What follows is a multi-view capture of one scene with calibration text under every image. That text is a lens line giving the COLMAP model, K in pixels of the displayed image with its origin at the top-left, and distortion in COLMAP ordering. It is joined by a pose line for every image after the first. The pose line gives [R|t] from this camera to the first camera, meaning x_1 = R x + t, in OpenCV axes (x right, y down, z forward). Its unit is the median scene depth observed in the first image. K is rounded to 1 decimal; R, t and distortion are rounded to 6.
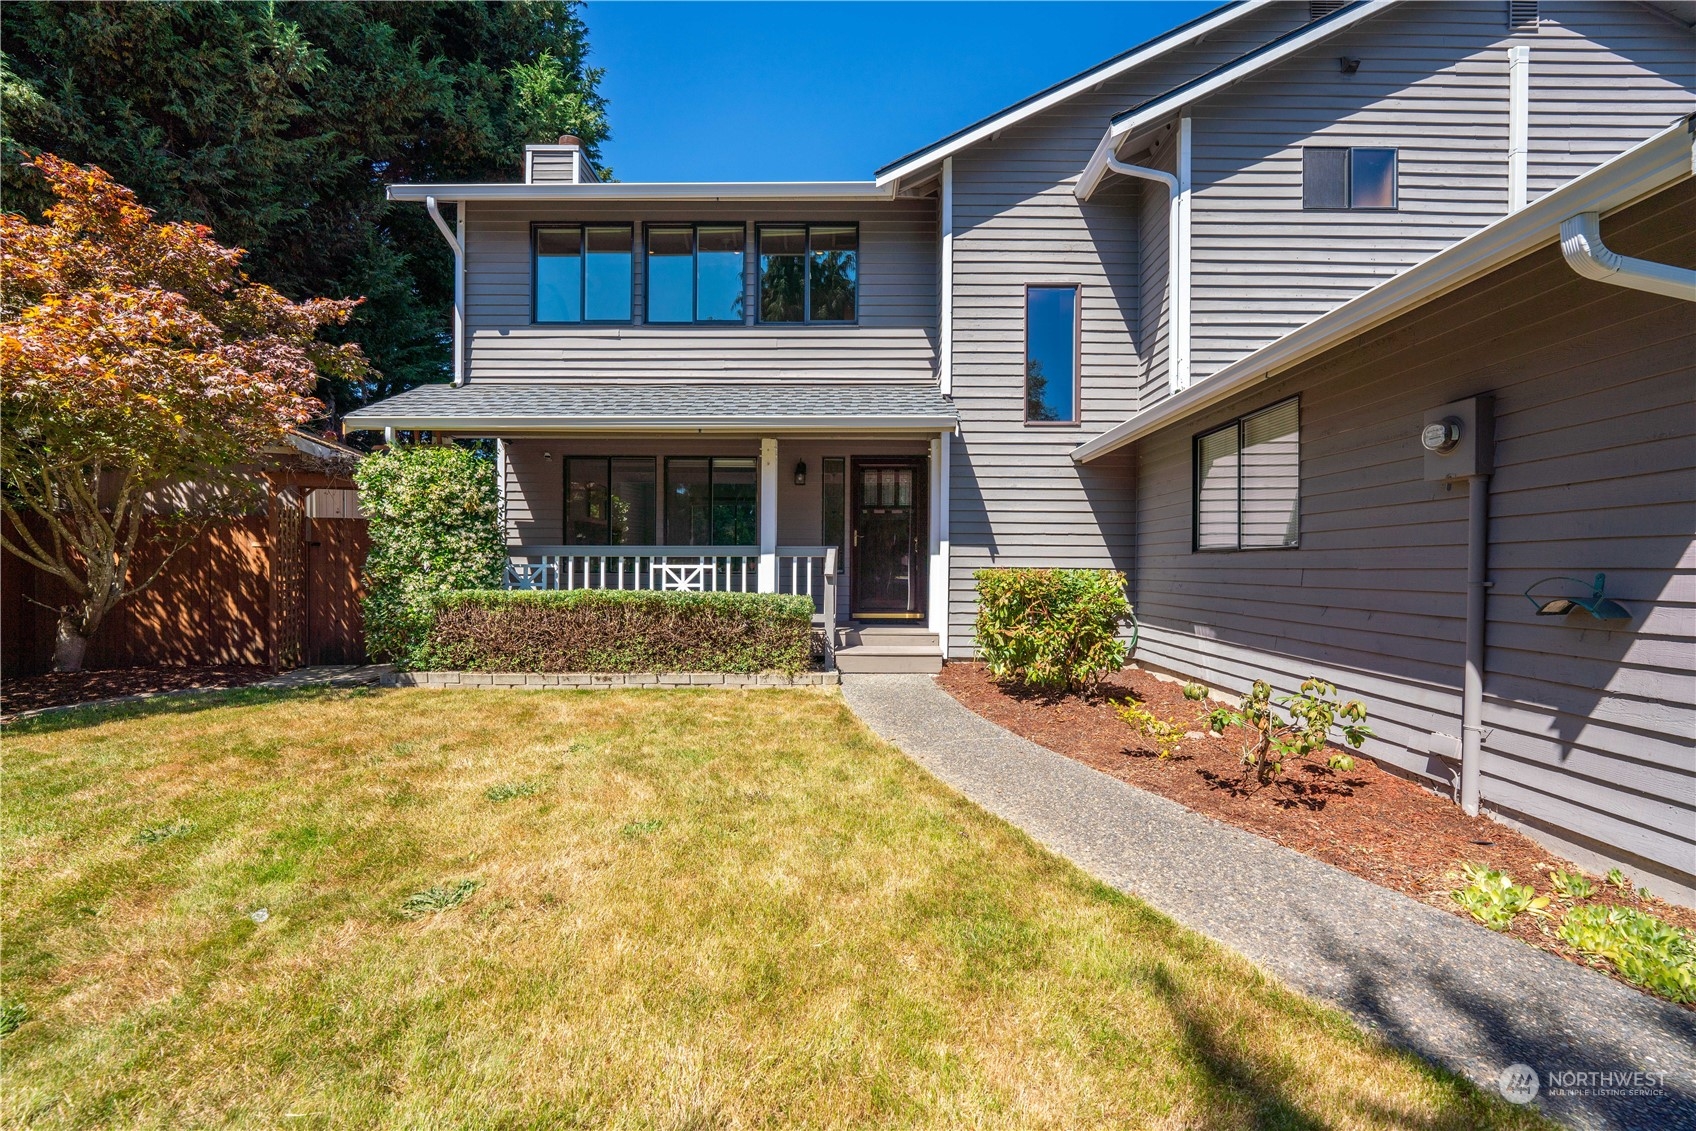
lens RADIAL K [[690.5, 0, 851.5], [0, 690.5, 569.4], [0, 0, 1]] dist [0.007882, -0.000596]
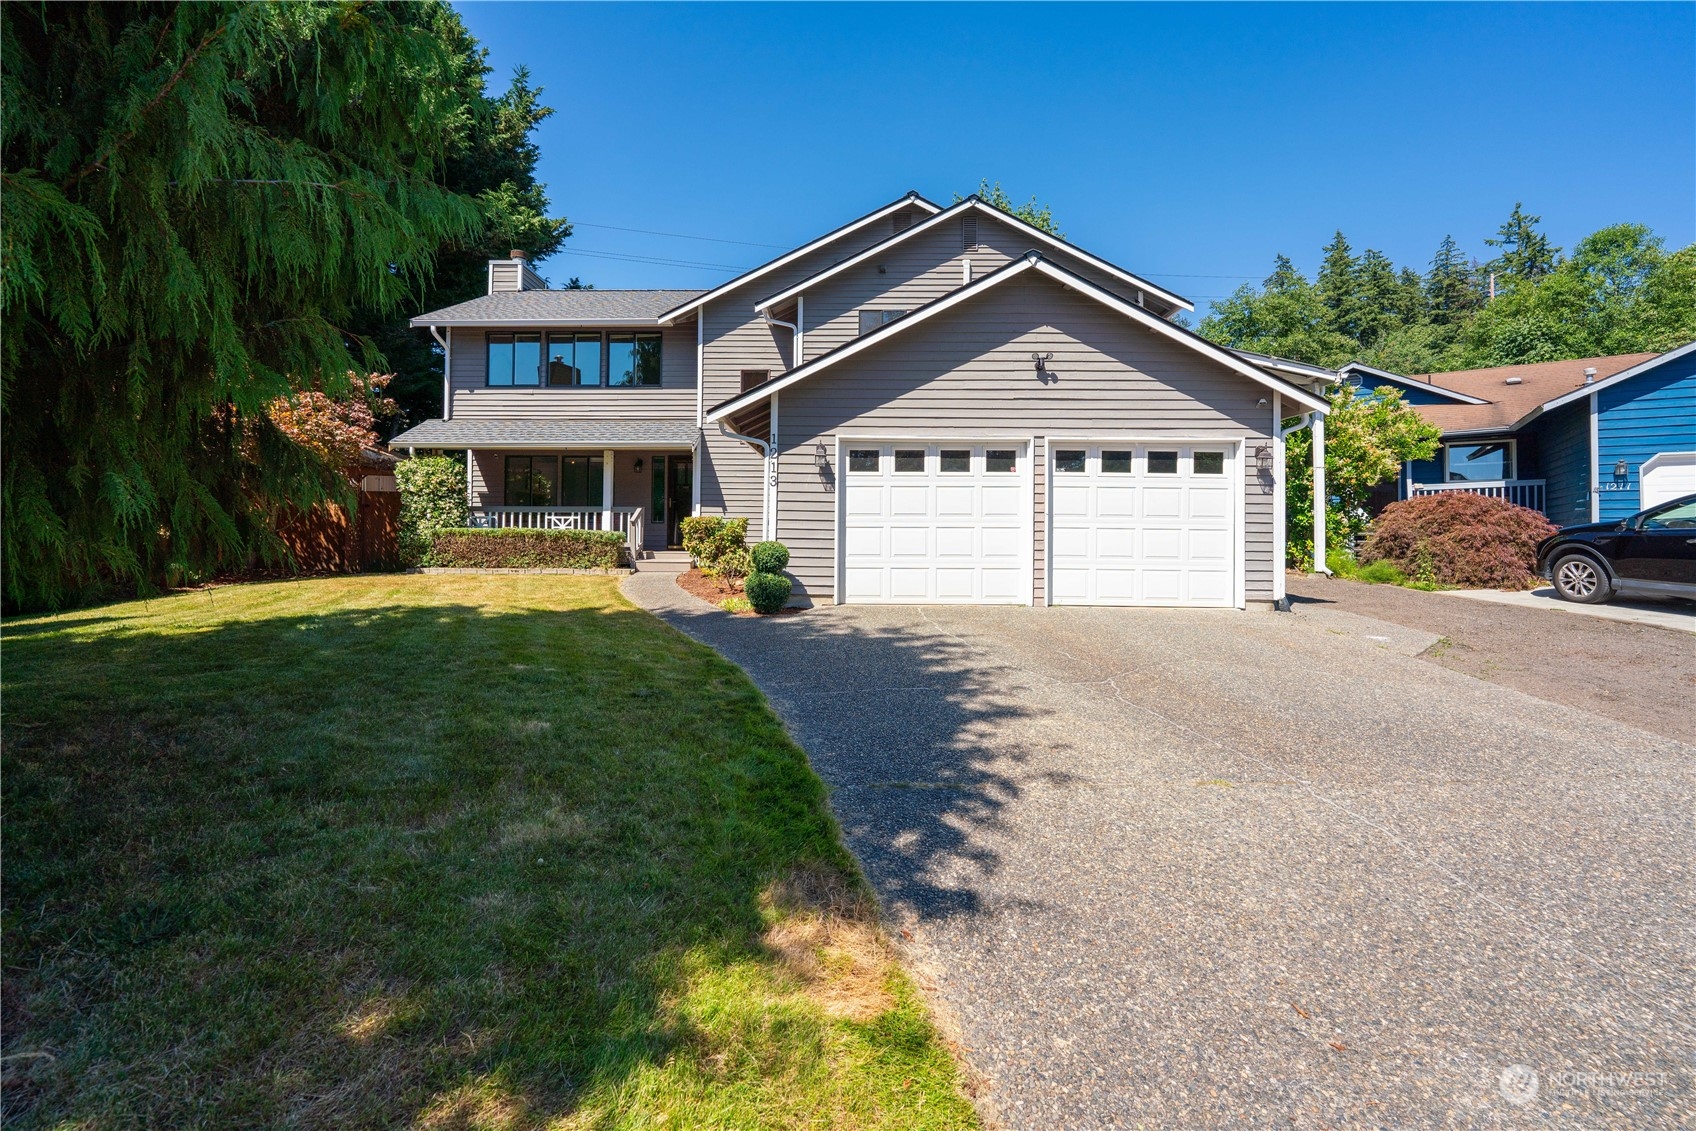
lens RADIAL K [[690.5, 0, 824.8], [0, 690.5, 524.5], [0, 0, 1]] dist [0.007882, -0.000596]
pose [[0.999870, -0.000310, -0.016116, 0.514835], [0.000037, 0.999857, -0.016890, 0.048308], [0.016119, 0.016887, 0.999727, -0.900388]]
